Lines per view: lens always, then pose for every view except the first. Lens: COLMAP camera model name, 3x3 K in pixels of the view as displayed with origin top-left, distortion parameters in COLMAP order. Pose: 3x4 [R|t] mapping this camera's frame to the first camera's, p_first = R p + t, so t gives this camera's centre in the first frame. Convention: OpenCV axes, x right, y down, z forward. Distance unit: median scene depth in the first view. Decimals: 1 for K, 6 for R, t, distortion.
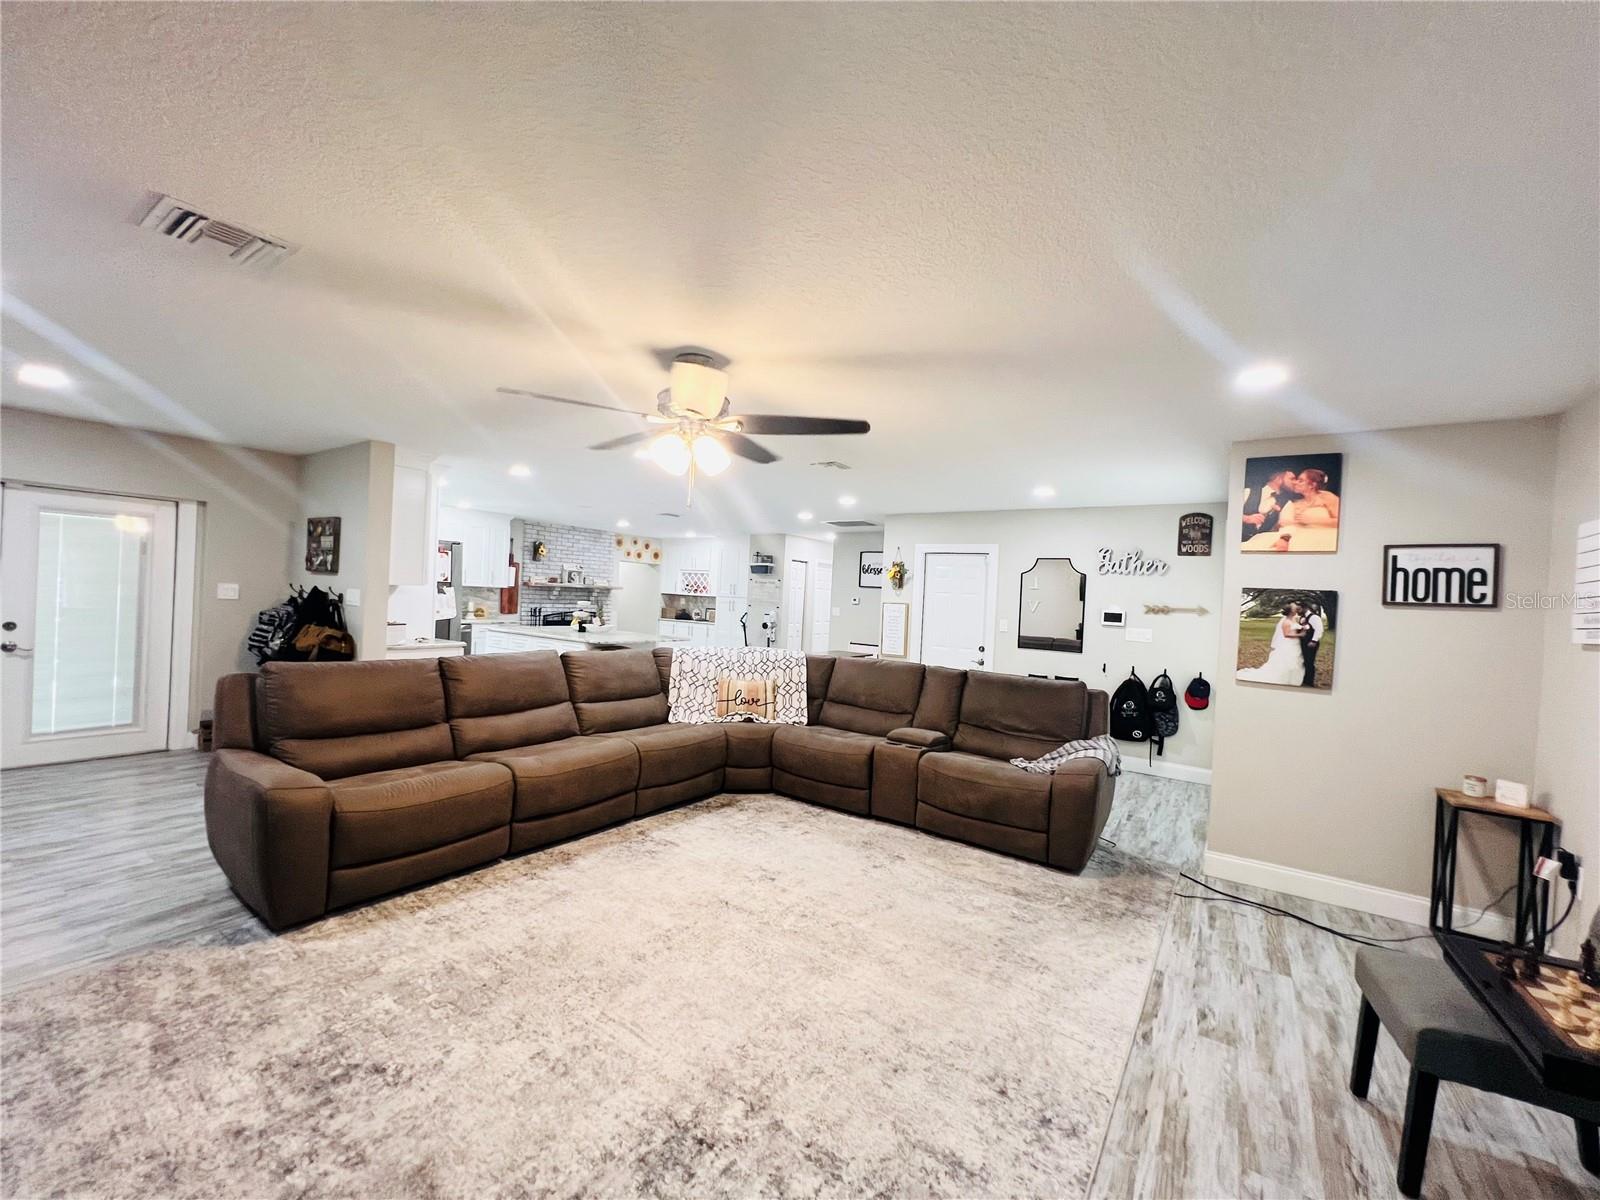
lens RADIAL K [[640.0, 0, 803.0], [0, 640.0, 607.1], [0, 0, 1]] dist [-0.002270, 0.000970]
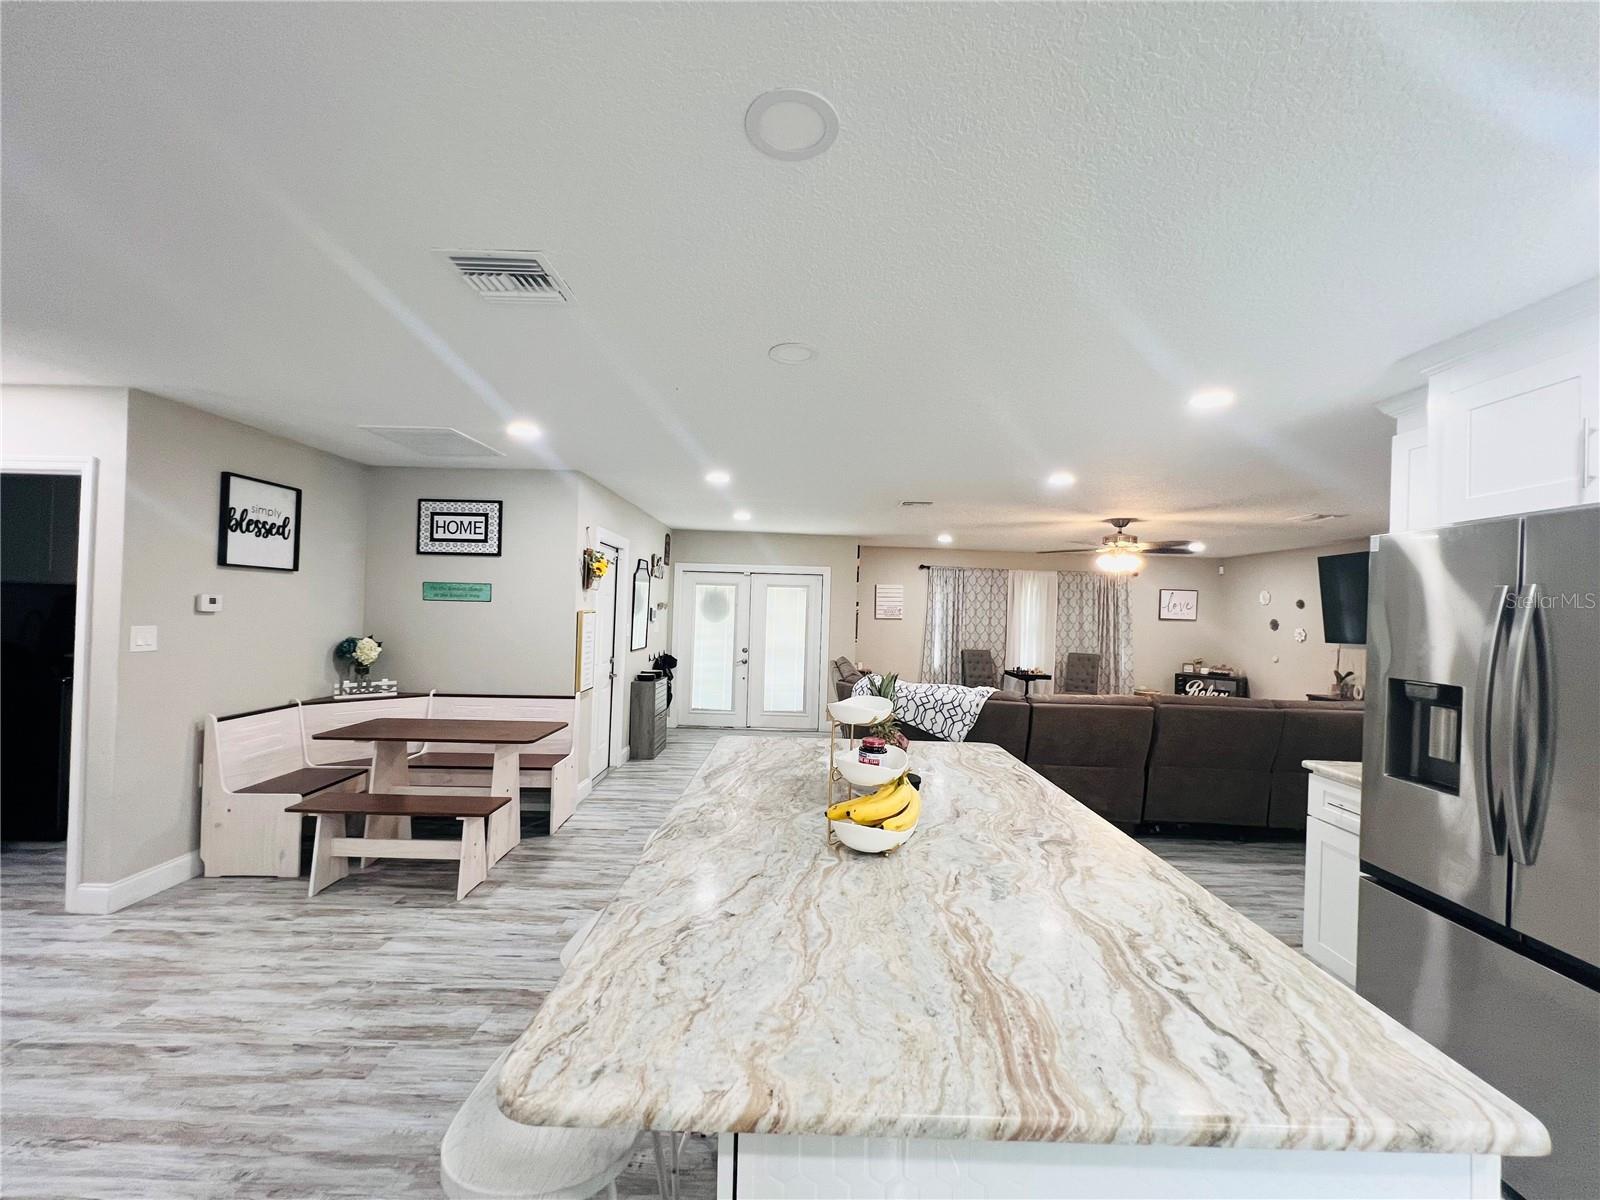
lens RADIAL K [[640.0, 0, 804.1], [0, 640.0, 603.1], [0, 0, 1]] dist [-0.002270, 0.000970]
pose [[-0.562940, -0.056745, 0.824548, -0.915169], [-0.045447, 0.998256, 0.037671, -0.087168], [-0.825247, -0.016267, -0.564537, 2.062394]]
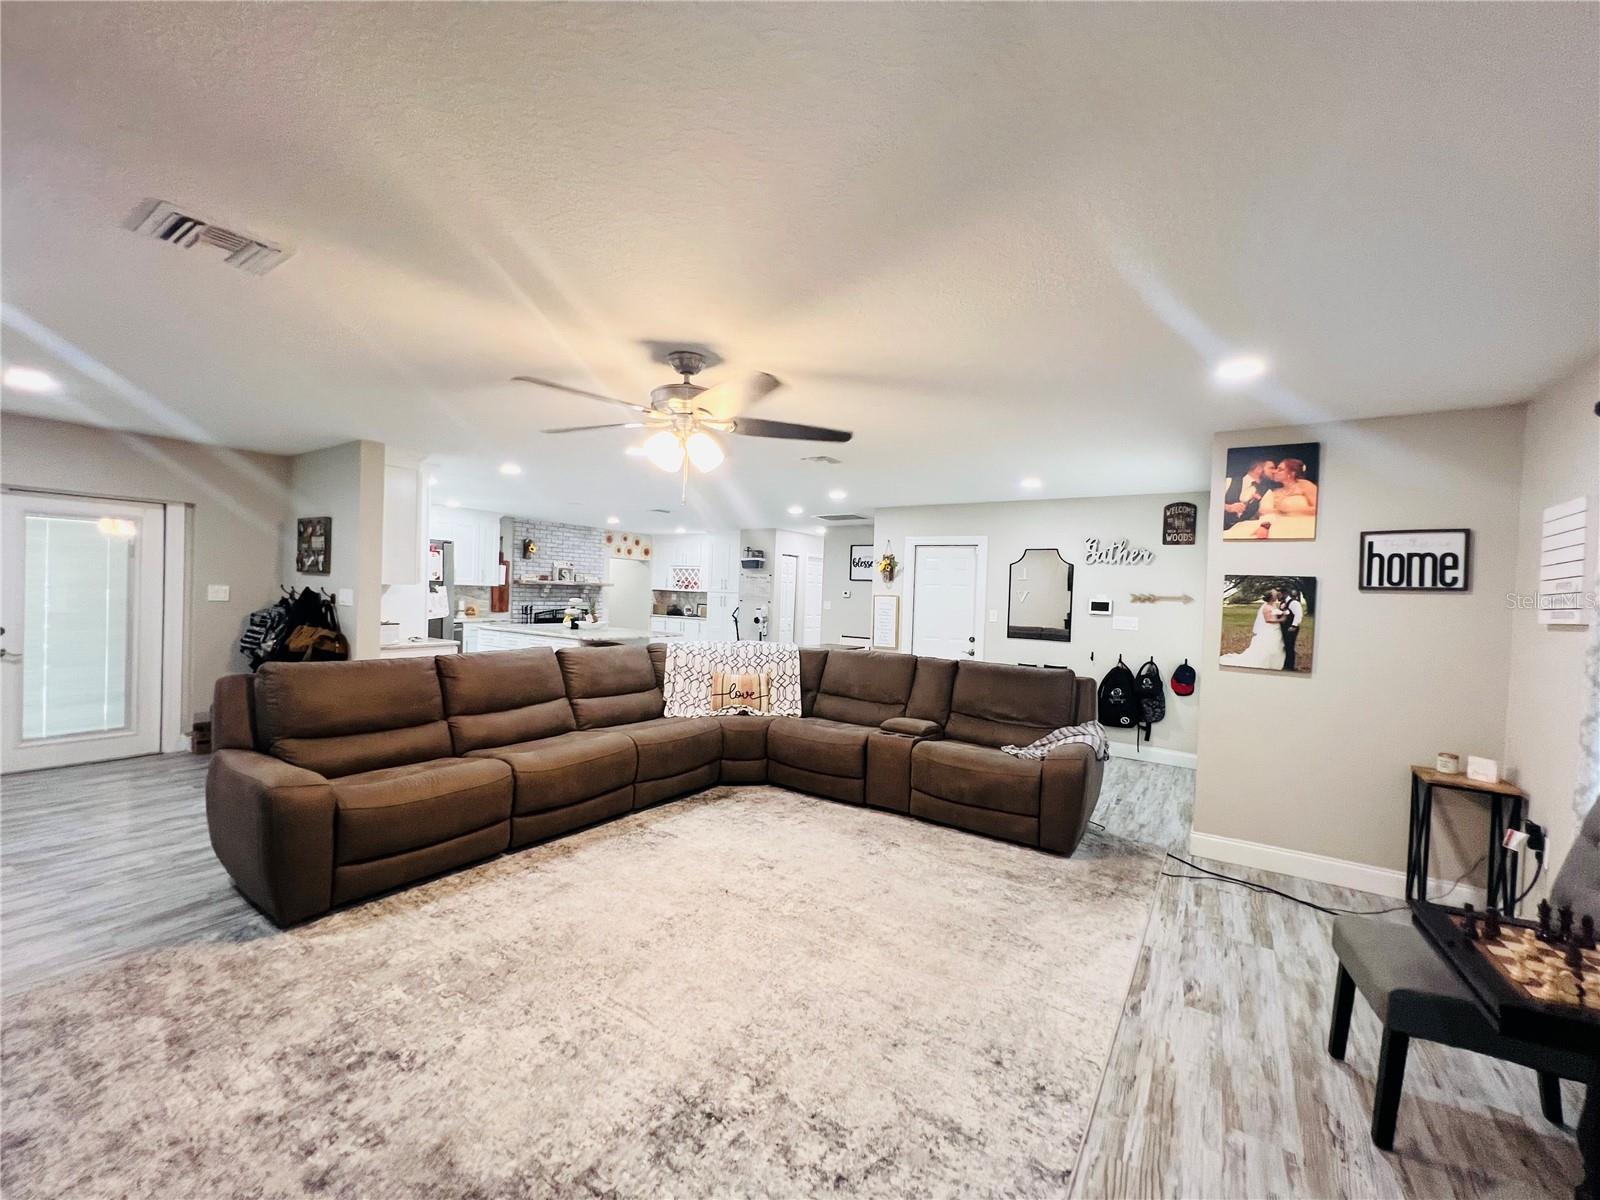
lens RADIAL K [[640.0, 0, 802.9], [0, 640.0, 606.6], [0, 0, 1]] dist [-0.002270, 0.000970]
pose [[0.999772, -0.015040, 0.015190, -0.004495], [0.014918, 0.999856, 0.008136, 0.001569], [-0.015310, -0.007908, 0.999852, -0.013351]]
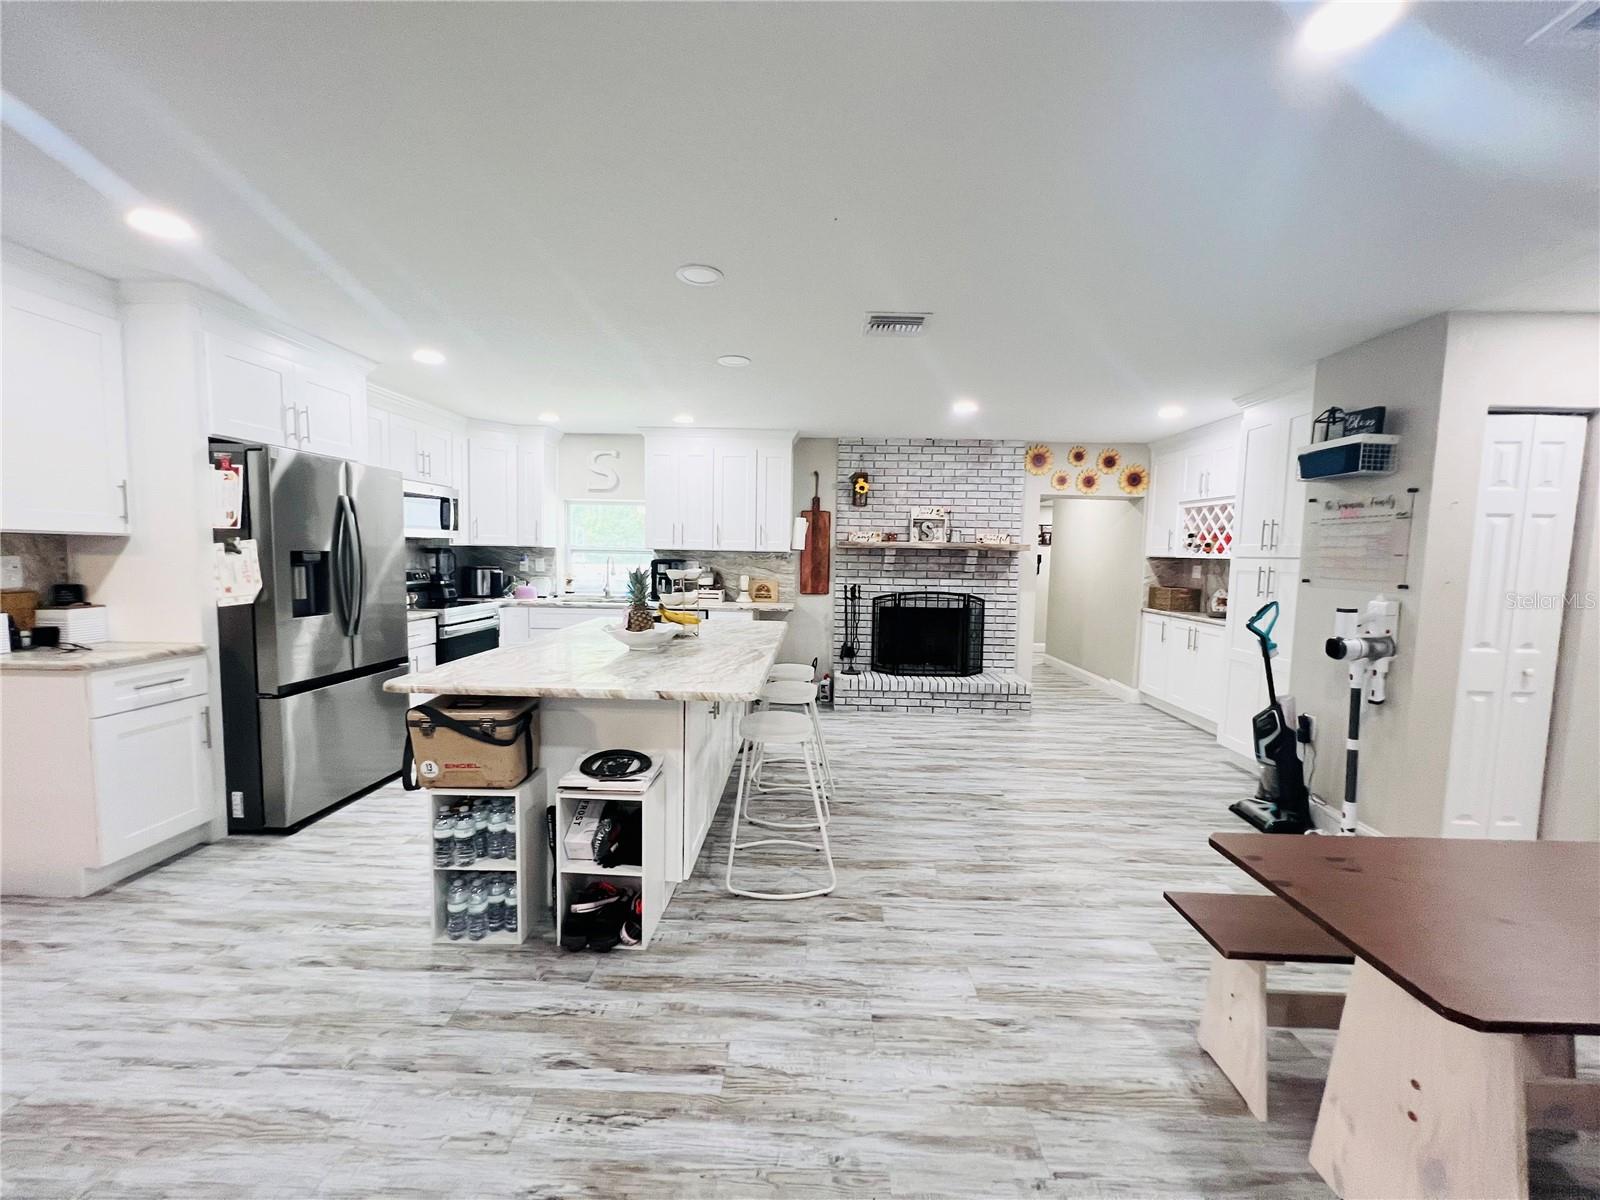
lens RADIAL K [[640.0, 0, 802.9], [0, 640.0, 604.1], [0, 0, 1]] dist [-0.002270, 0.000970]
pose [[0.544868, 0.028280, -0.838045, 0.128007], [-0.004281, 0.999512, 0.030945, 0.001704], [0.838511, -0.013274, 0.544723, 1.506717]]
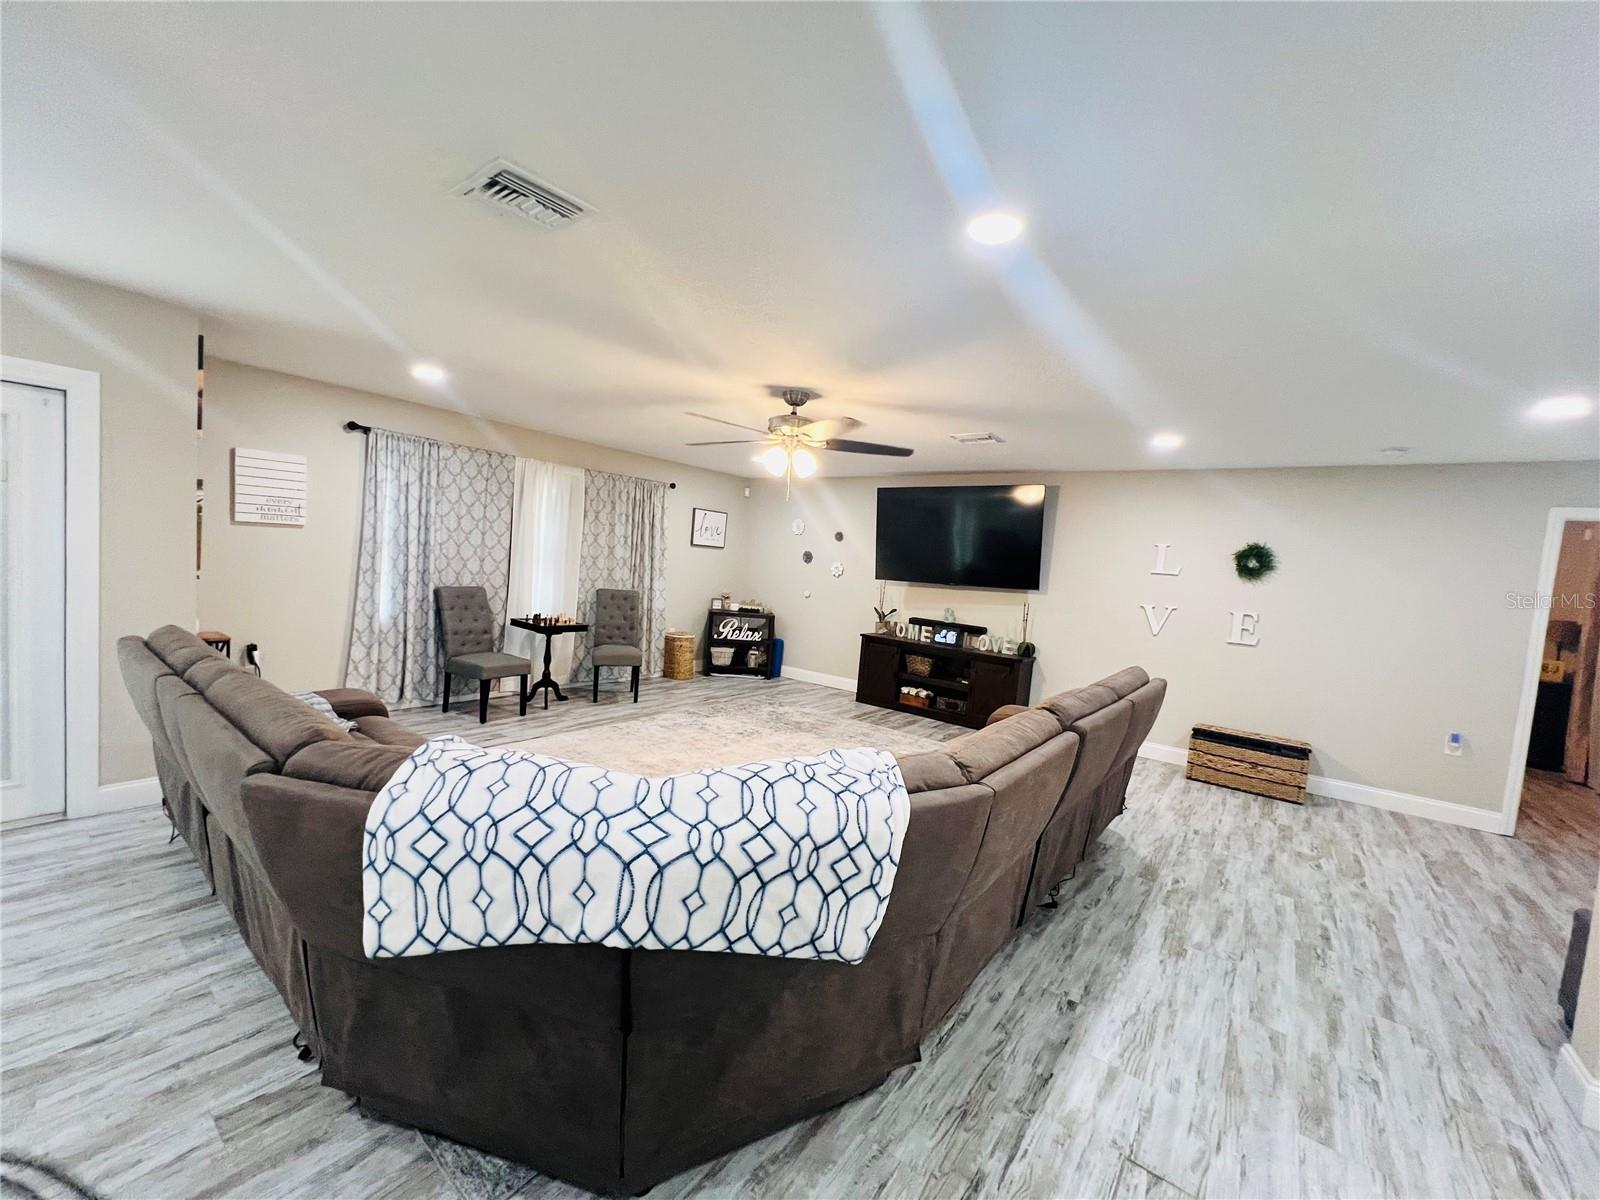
lens RADIAL K [[640.0, 0, 803.0], [0, 640.0, 602.4], [0, 0, 1]] dist [-0.002270, 0.000970]
pose [[-0.990515, -0.130691, 0.042431, -0.198336], [-0.126791, 0.988338, 0.084335, -0.036334], [-0.052958, 0.078156, -0.995534, 1.589969]]
